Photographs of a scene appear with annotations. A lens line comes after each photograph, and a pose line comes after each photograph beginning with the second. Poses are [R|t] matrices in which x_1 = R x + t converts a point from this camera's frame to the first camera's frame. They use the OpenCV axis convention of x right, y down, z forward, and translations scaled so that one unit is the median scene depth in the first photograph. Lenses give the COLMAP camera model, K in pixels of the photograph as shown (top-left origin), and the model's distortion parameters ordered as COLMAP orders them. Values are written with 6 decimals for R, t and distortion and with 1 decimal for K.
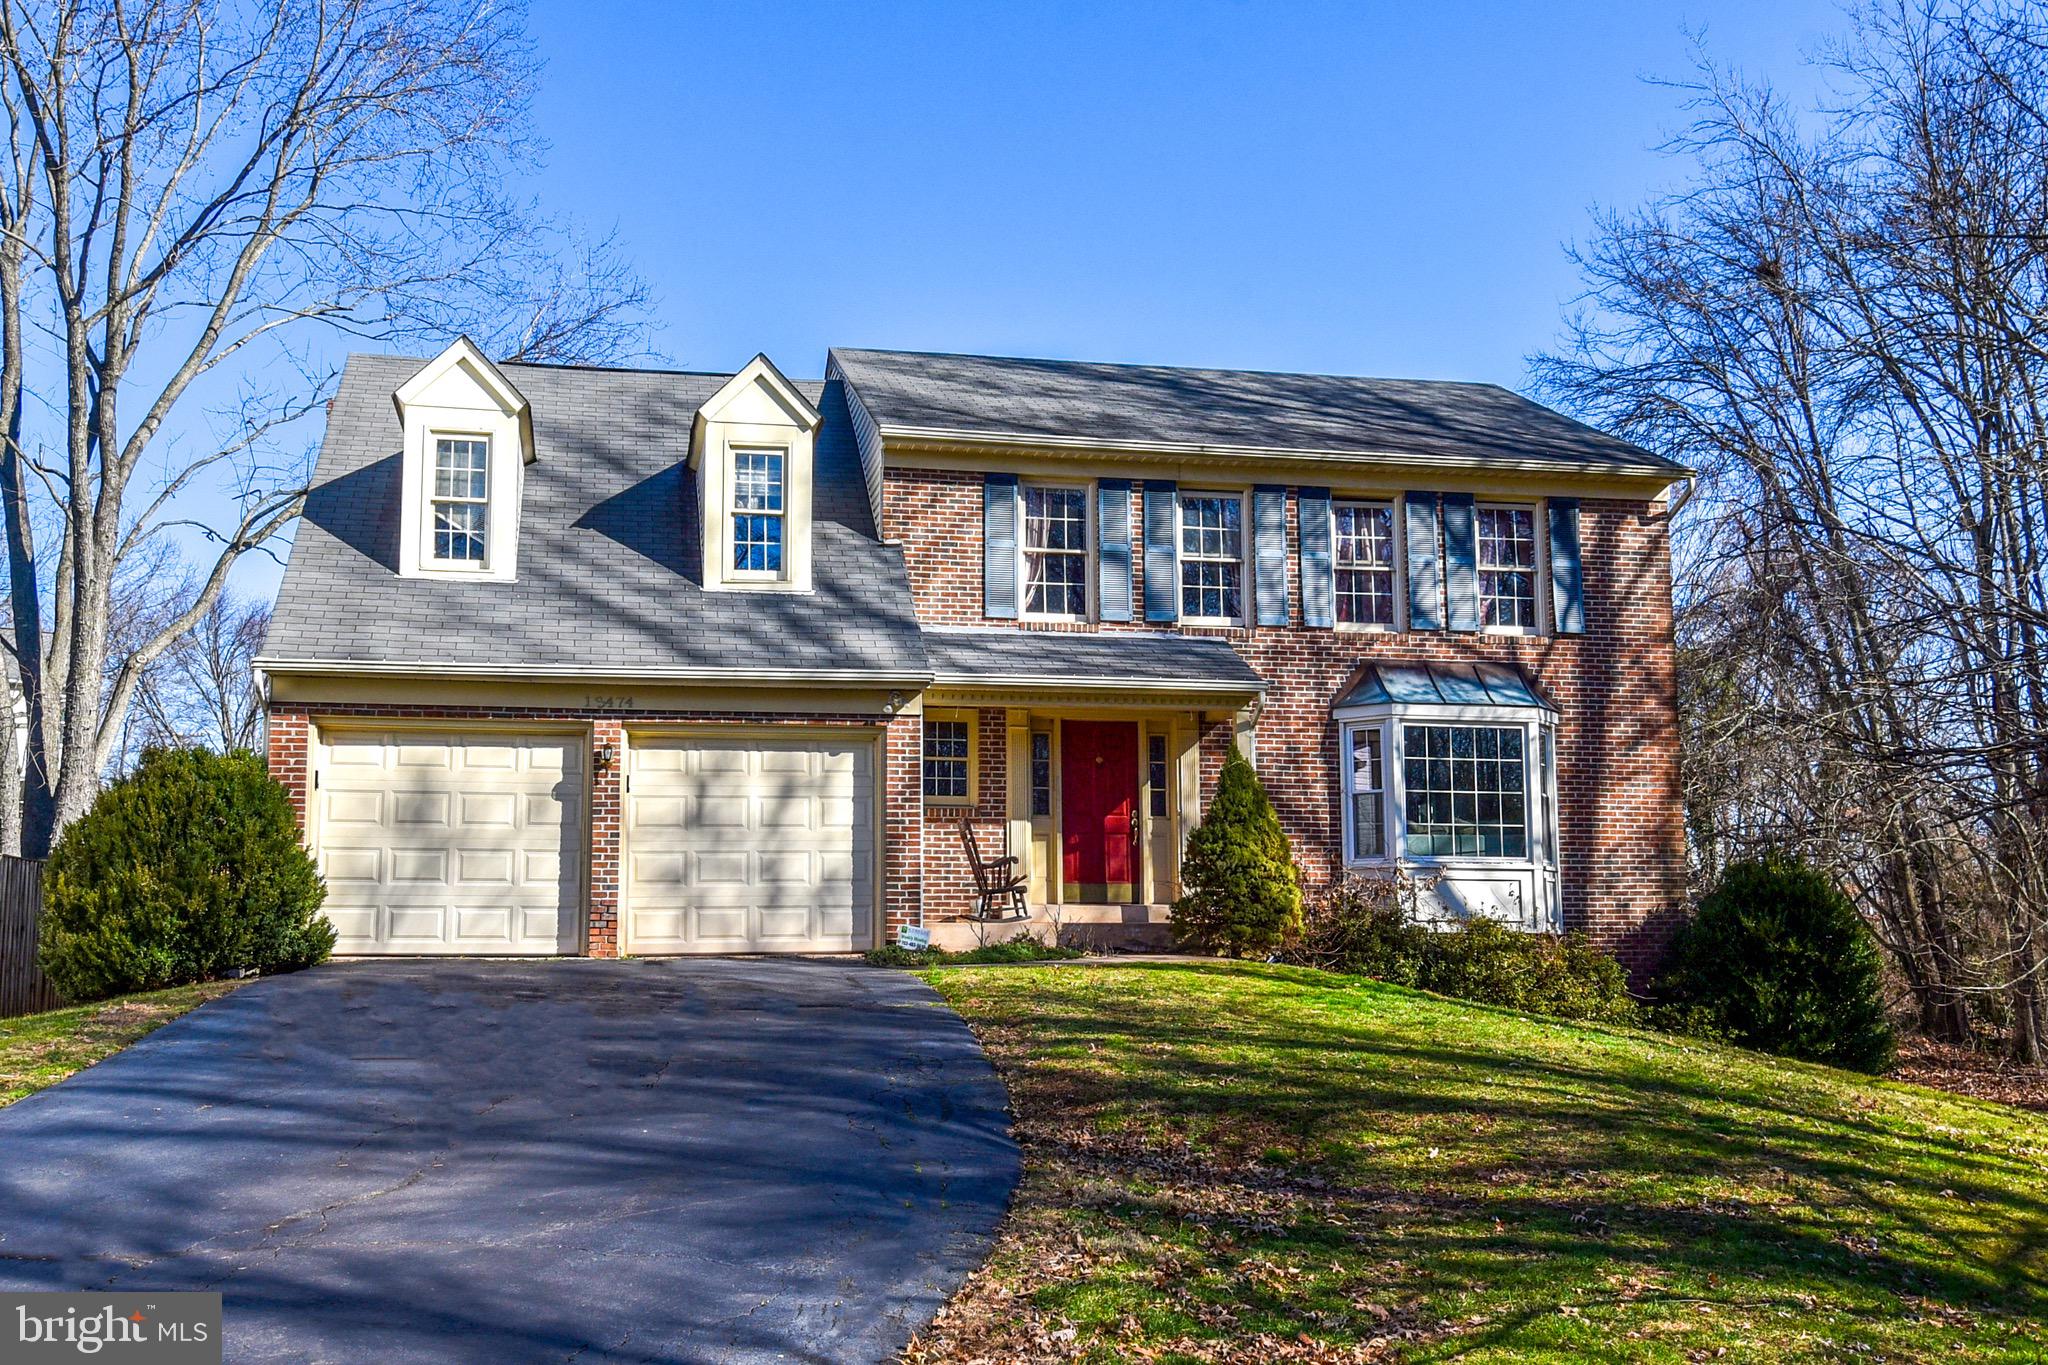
lens RADIAL K [[1877.8, 0, 1021.8], [0, 1877.8, 693.9], [0, 0, 1]] dist [0.073384, 0.000000]
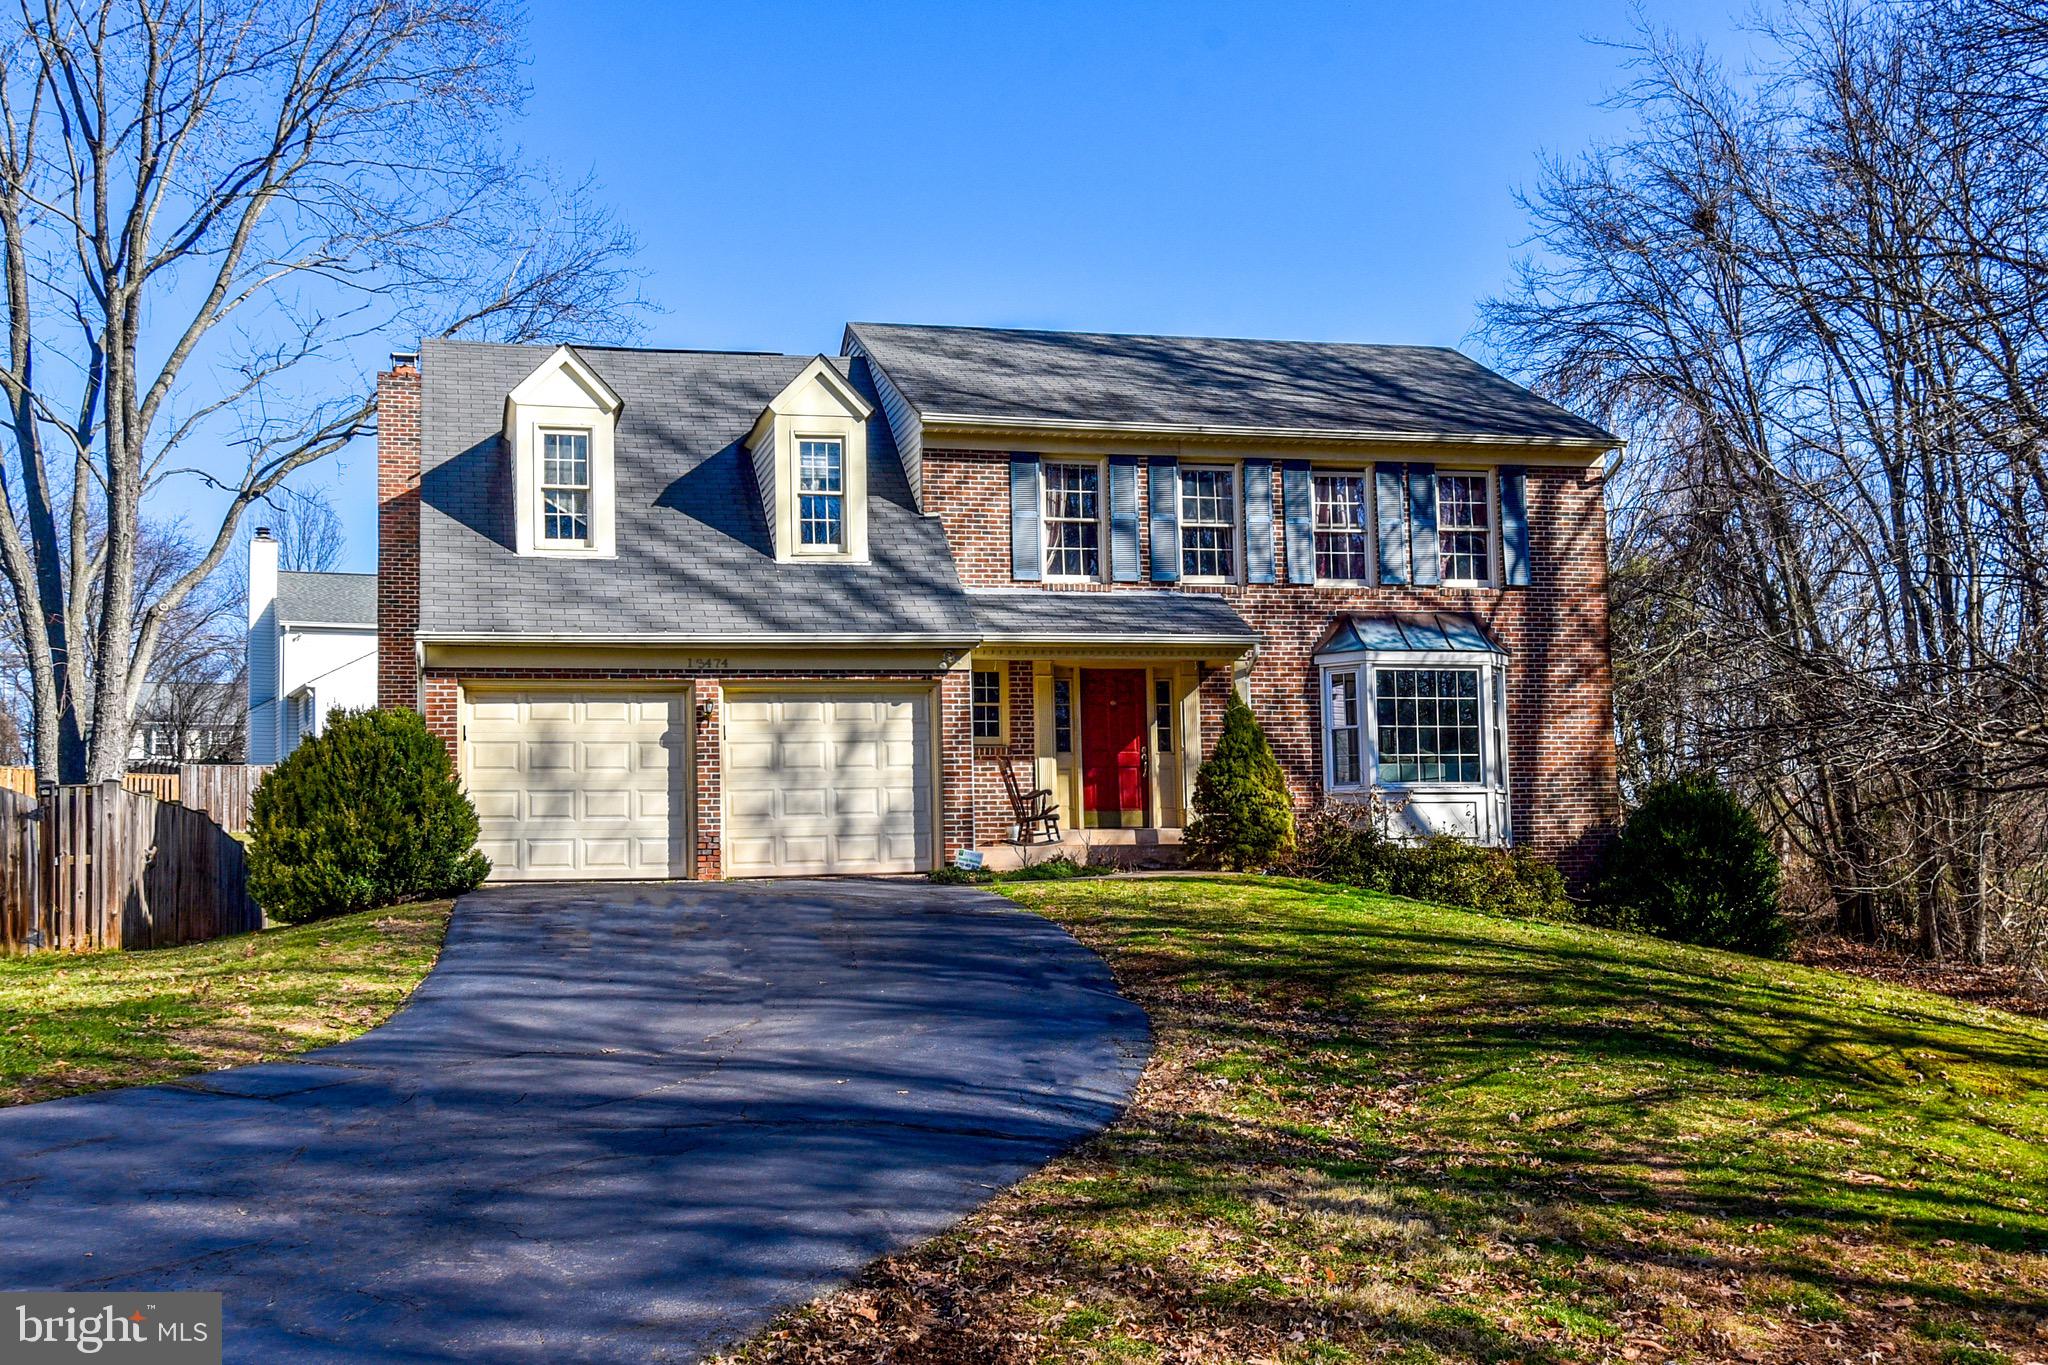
lens RADIAL K [[2123.4, 0, 1026.1], [0, 2123.4, 674.2], [0, 0, 1]] dist [0.100094, 0.000000]
pose [[0.998437, -0.011906, 0.054608, -0.086615], [0.009735, 0.999158, 0.039847, -0.036694], [-0.055037, -0.039253, 0.997712, -0.304547]]
